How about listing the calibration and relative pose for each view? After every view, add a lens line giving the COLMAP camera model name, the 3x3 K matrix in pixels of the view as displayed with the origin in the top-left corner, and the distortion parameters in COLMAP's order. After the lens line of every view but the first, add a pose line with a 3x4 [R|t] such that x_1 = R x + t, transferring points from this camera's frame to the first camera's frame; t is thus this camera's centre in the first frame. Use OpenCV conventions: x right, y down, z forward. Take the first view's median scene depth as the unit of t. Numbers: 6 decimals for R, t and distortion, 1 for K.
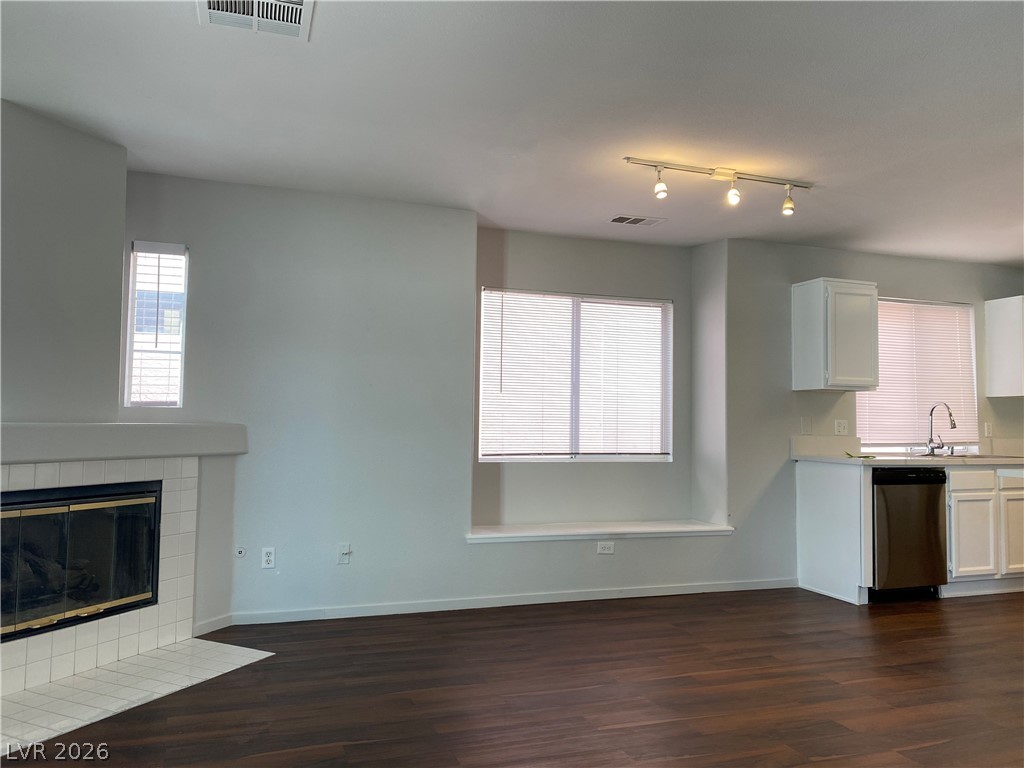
lens RADIAL K [[781.9, 0, 509.7], [0, 781.9, 393.2], [0, 0, 1]] dist [0.016020, -0.001592]
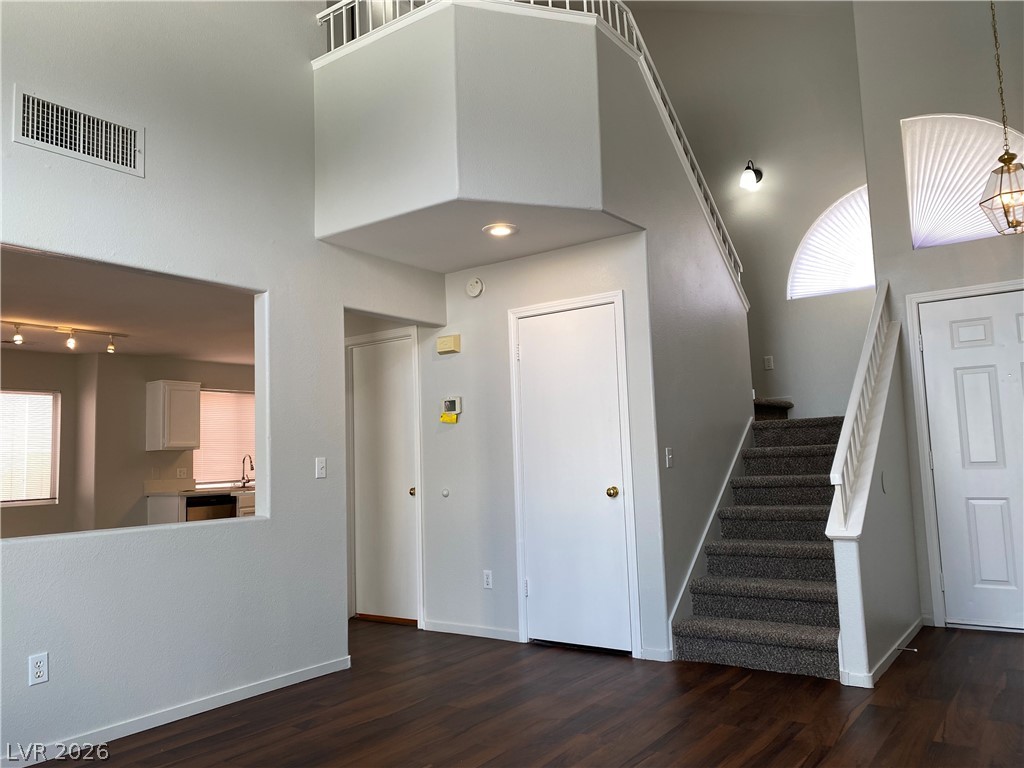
lens RADIAL K [[781.9, 0, 508.5], [0, 781.9, 383.2], [0, 0, 1]] dist [0.016020, -0.001592]
pose [[0.826526, 0.012633, 0.562757, 0.097833], [0.027932, 0.997596, -0.063419, -0.023178], [-0.562205, 0.068137, 0.824186, -0.858756]]
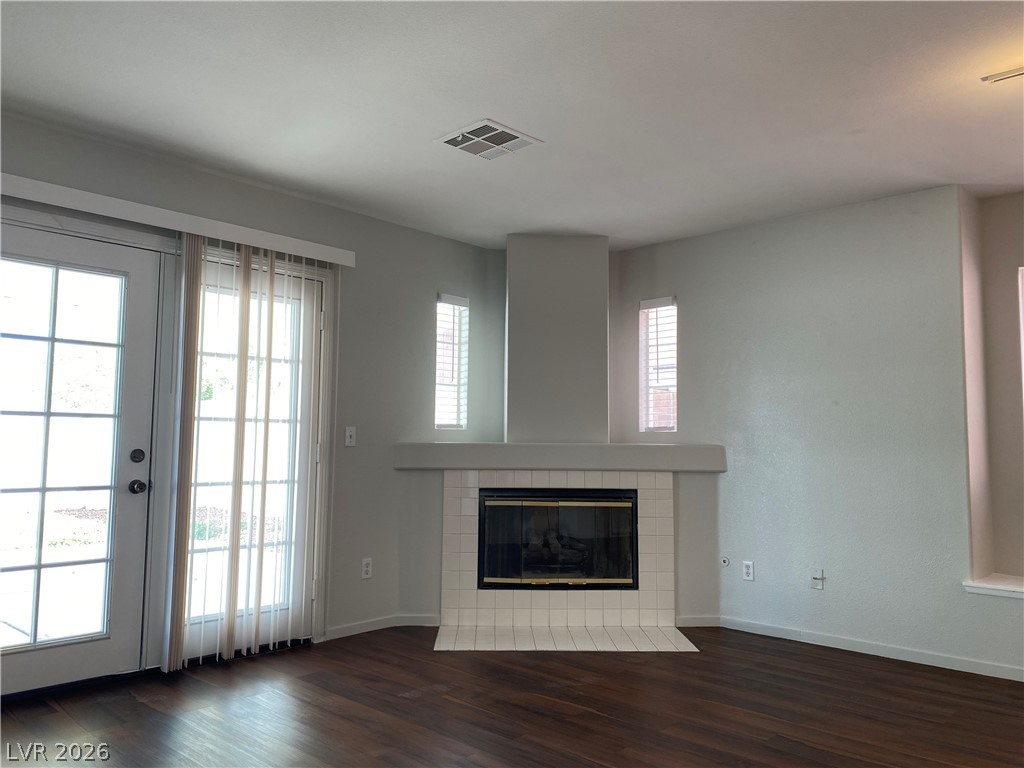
lens RADIAL K [[781.9, 0, 514.5], [0, 781.9, 384.8], [0, 0, 1]] dist [0.016020, -0.001592]
pose [[0.483155, -0.072217, -0.872551, 0.491228], [0.025576, 0.997331, -0.068383, 0.021860], [0.875161, 0.010724, 0.483713, 0.198553]]
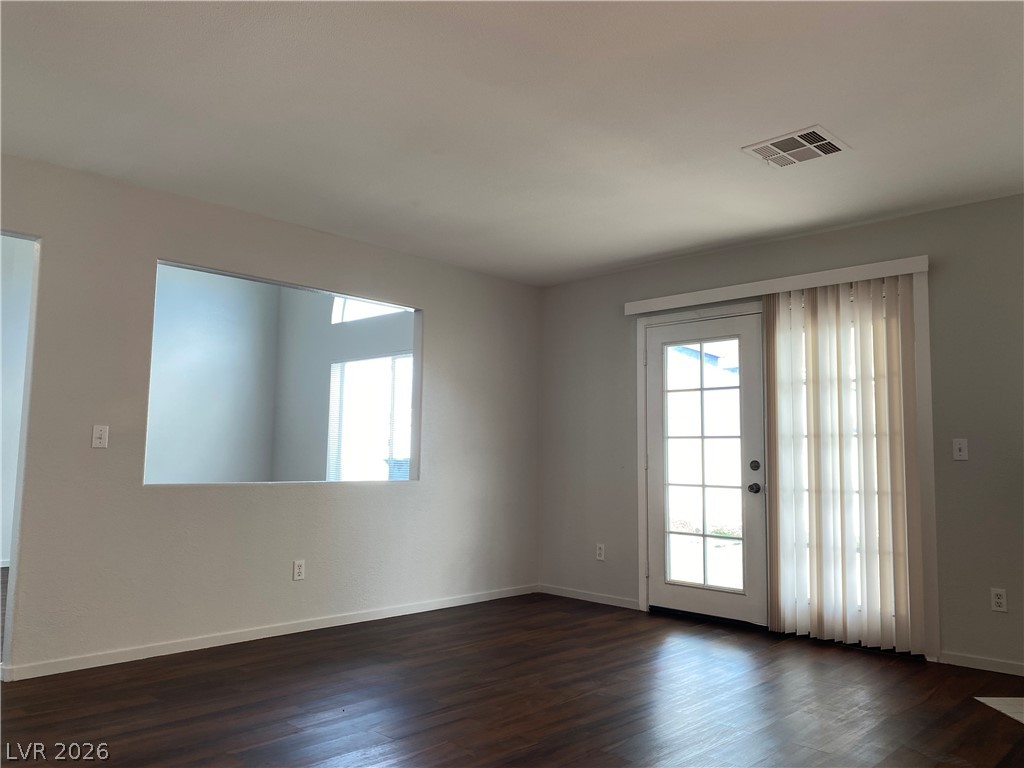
lens RADIAL K [[781.9, 0, 509.1], [0, 781.9, 382.2], [0, 0, 1]] dist [0.016020, -0.001592]
pose [[-0.890742, -0.064488, -0.449910, 0.402983], [-0.006261, 0.991530, -0.129726, 0.059025], [0.454466, -0.112735, -0.883602, 1.089647]]
